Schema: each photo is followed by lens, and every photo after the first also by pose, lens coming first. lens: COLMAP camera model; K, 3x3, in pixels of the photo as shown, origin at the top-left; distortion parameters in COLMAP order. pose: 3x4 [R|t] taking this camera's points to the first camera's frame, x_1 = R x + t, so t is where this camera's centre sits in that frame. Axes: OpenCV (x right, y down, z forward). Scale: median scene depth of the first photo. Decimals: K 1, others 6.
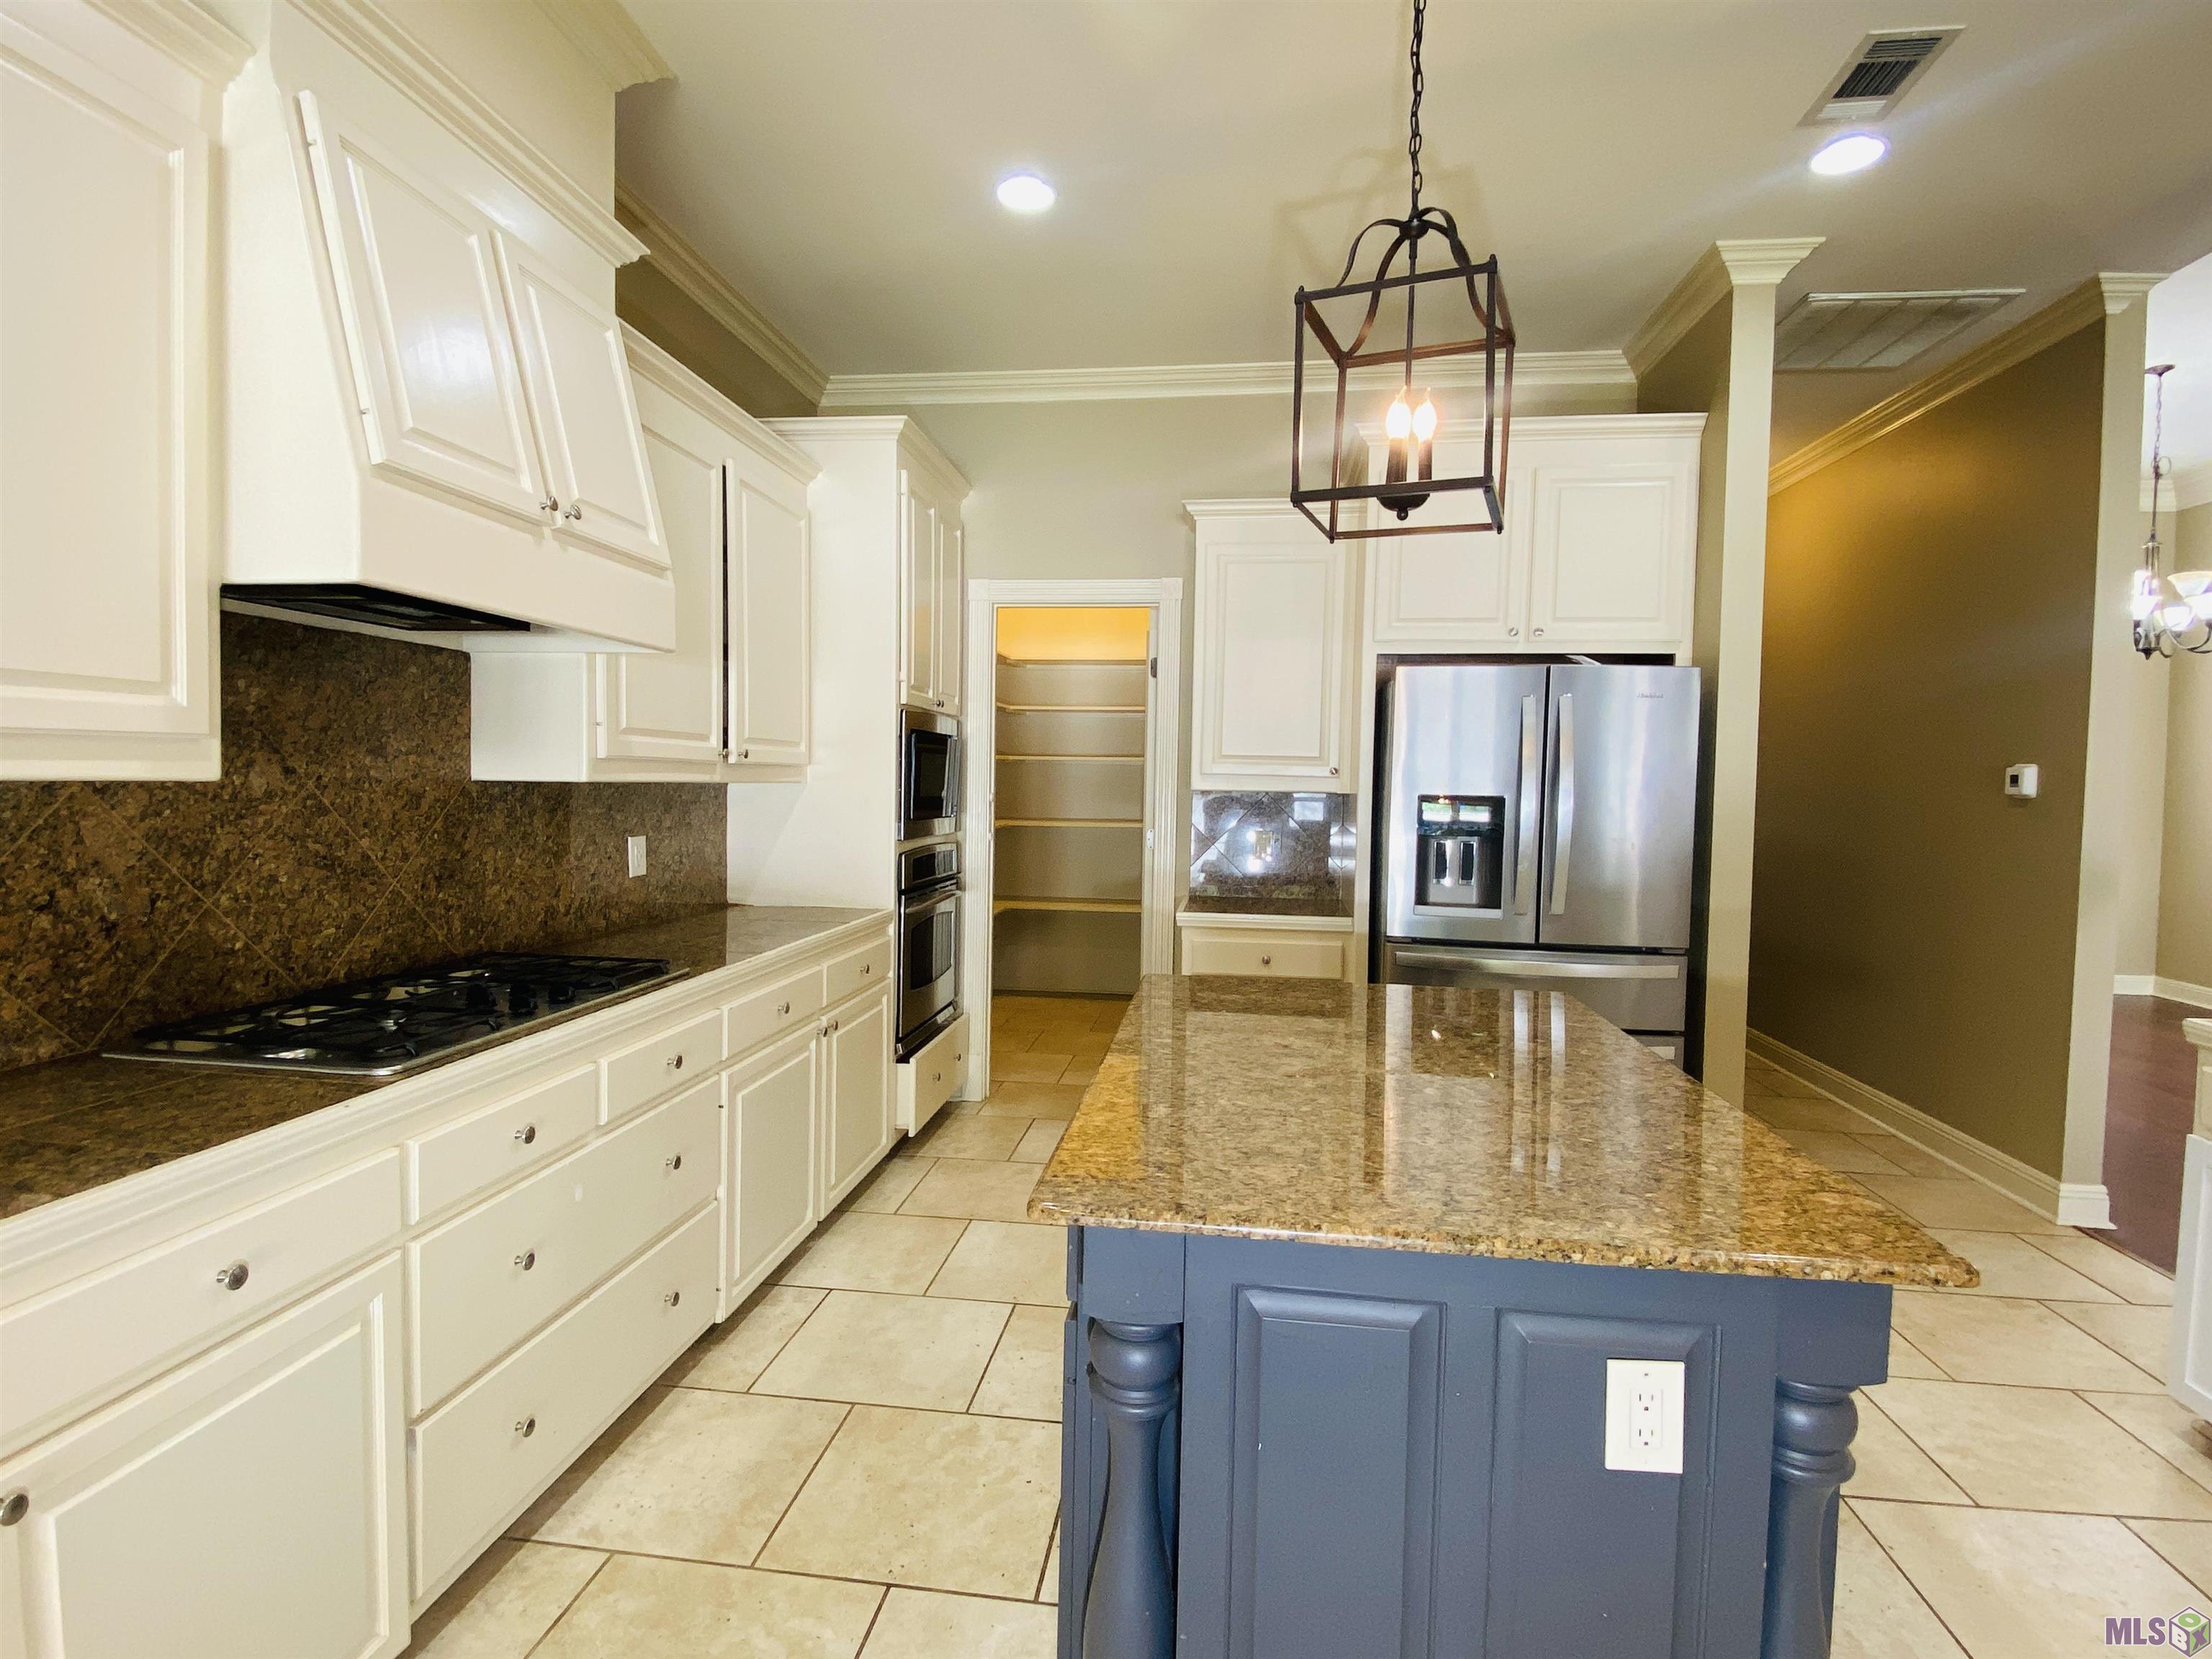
lens RADIAL K [[1075.6, 0, 1109.3], [0, 1075.6, 821.2], [0, 0, 1]] dist [-0.000171, -0.000118]
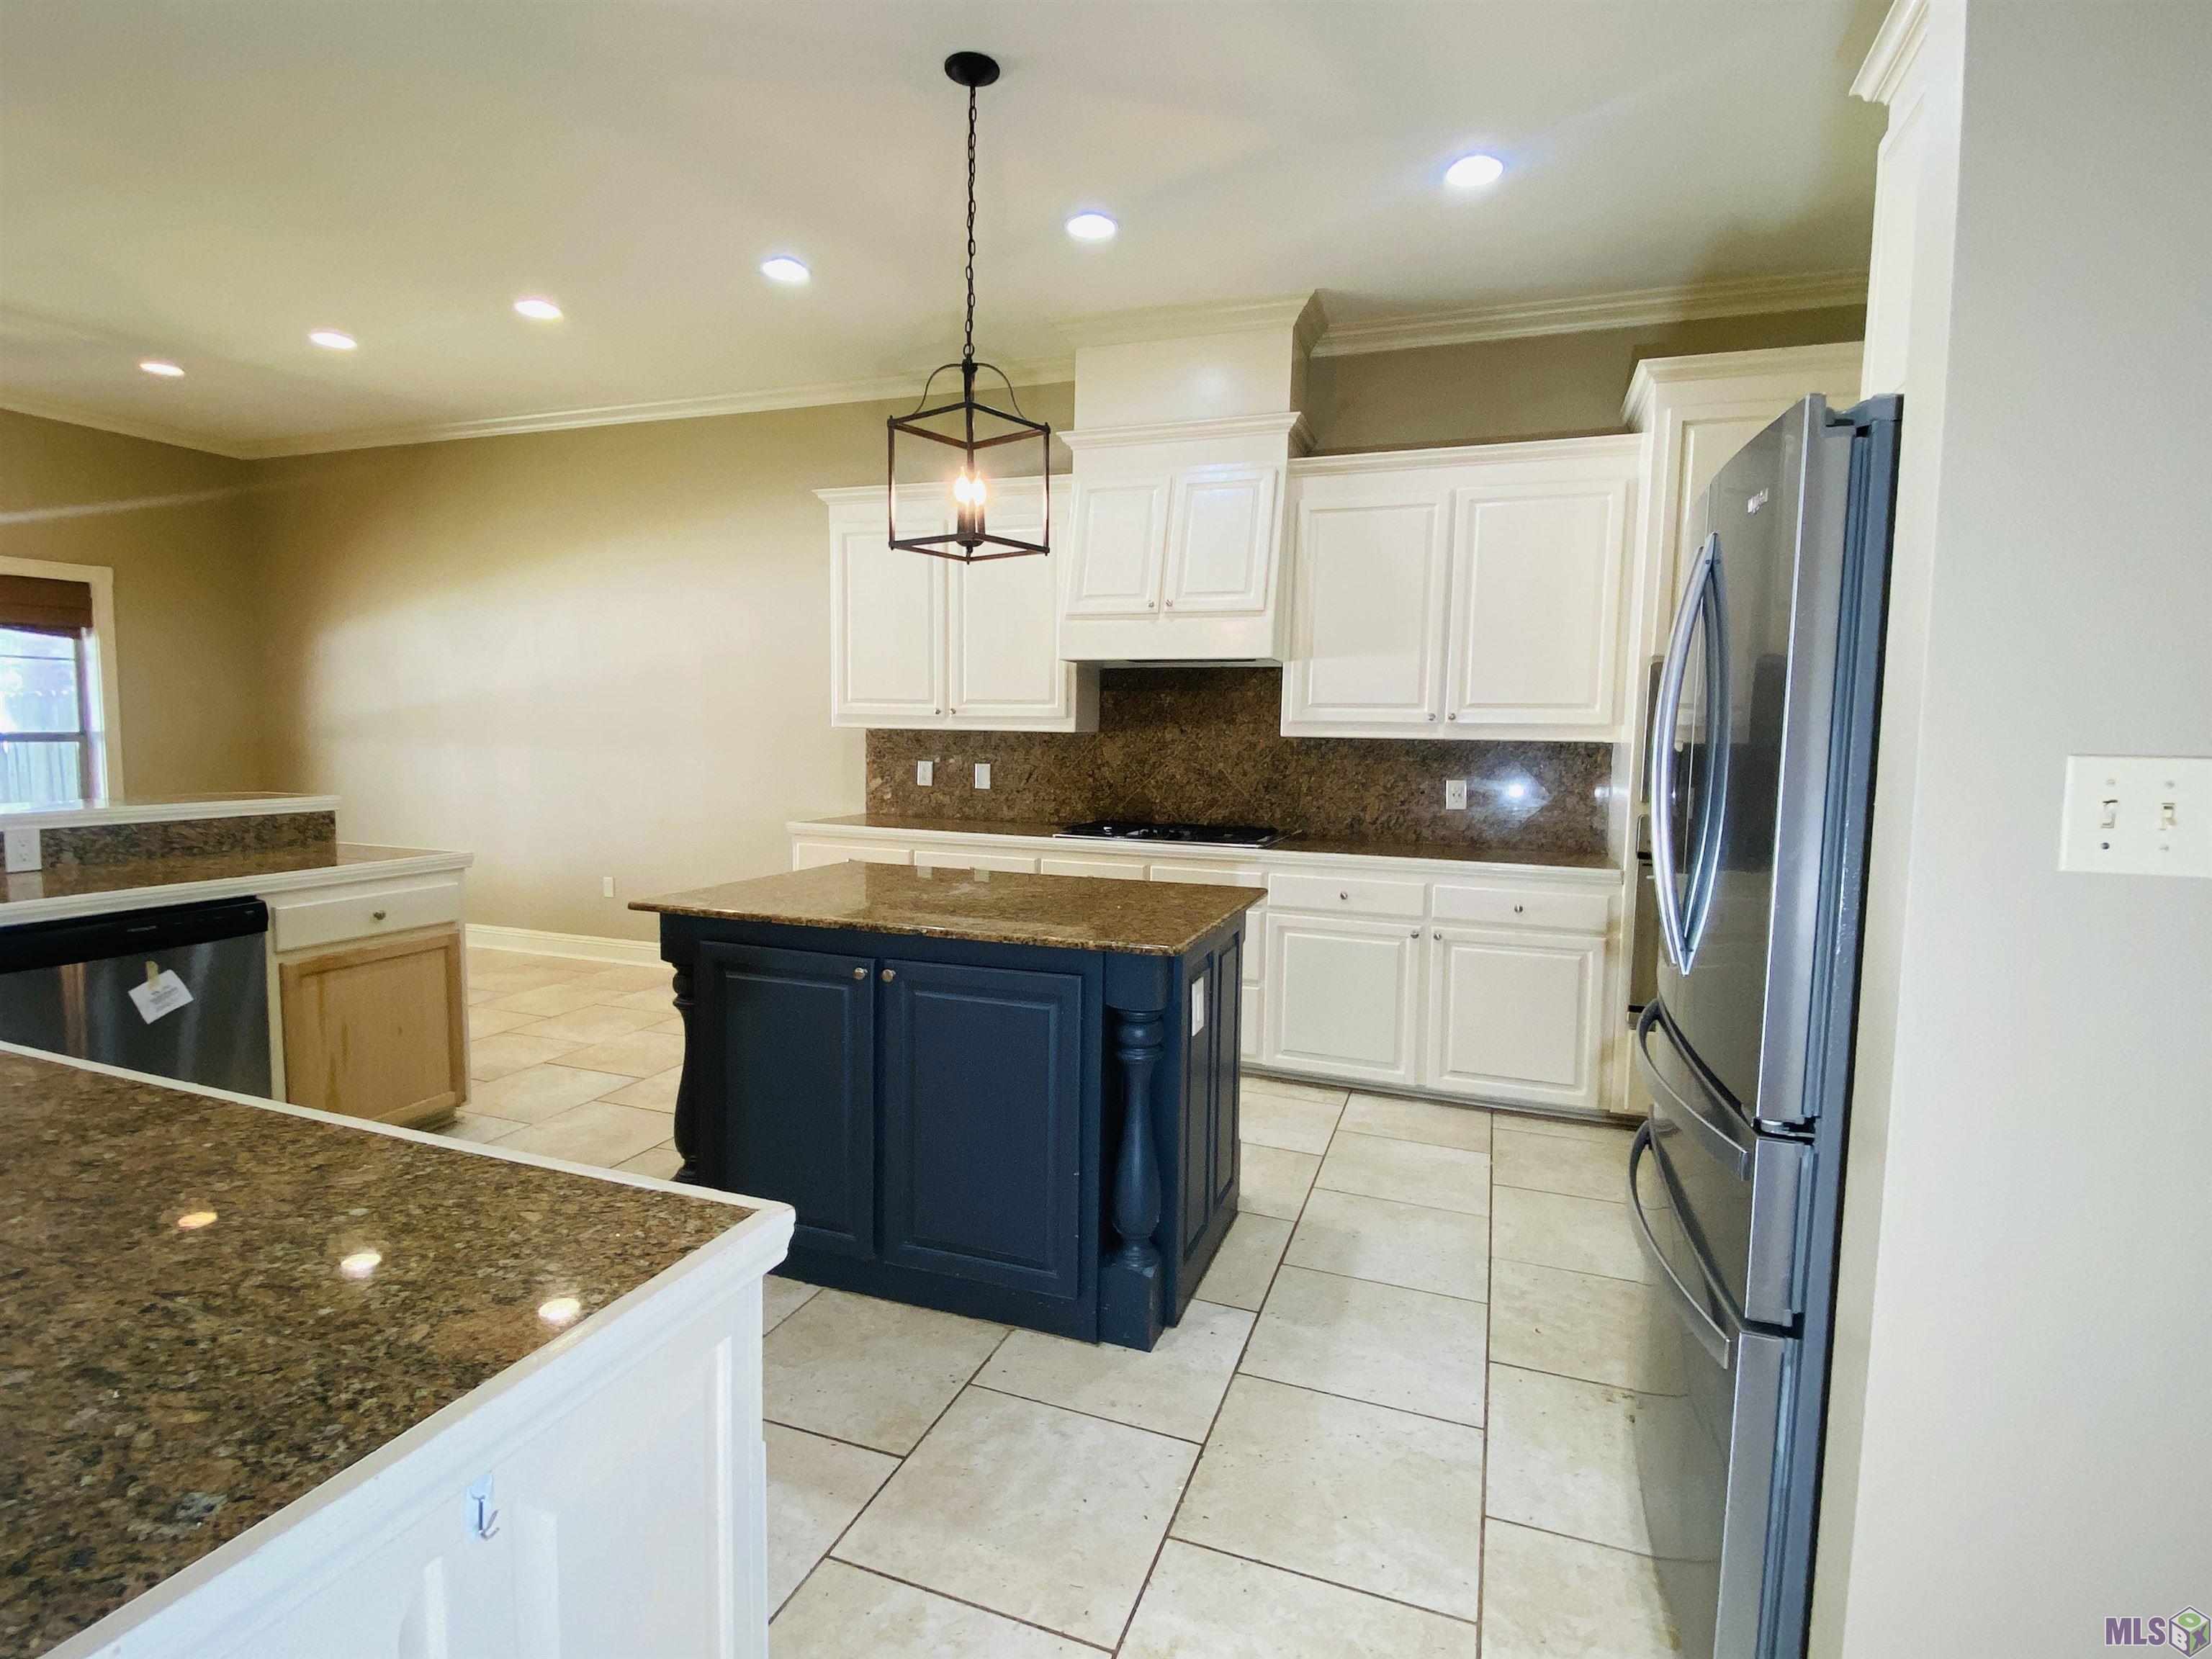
lens RADIAL K [[1075.6, 0, 1109.3], [0, 1075.6, 821.2], [0, 0, 1]] dist [-0.000171, -0.000118]
pose [[-0.222264, 0.060924, -0.973081, 1.369500], [-0.058025, 0.995450, 0.075578, -0.016594], [0.973258, 0.073261, -0.217718, 1.196533]]
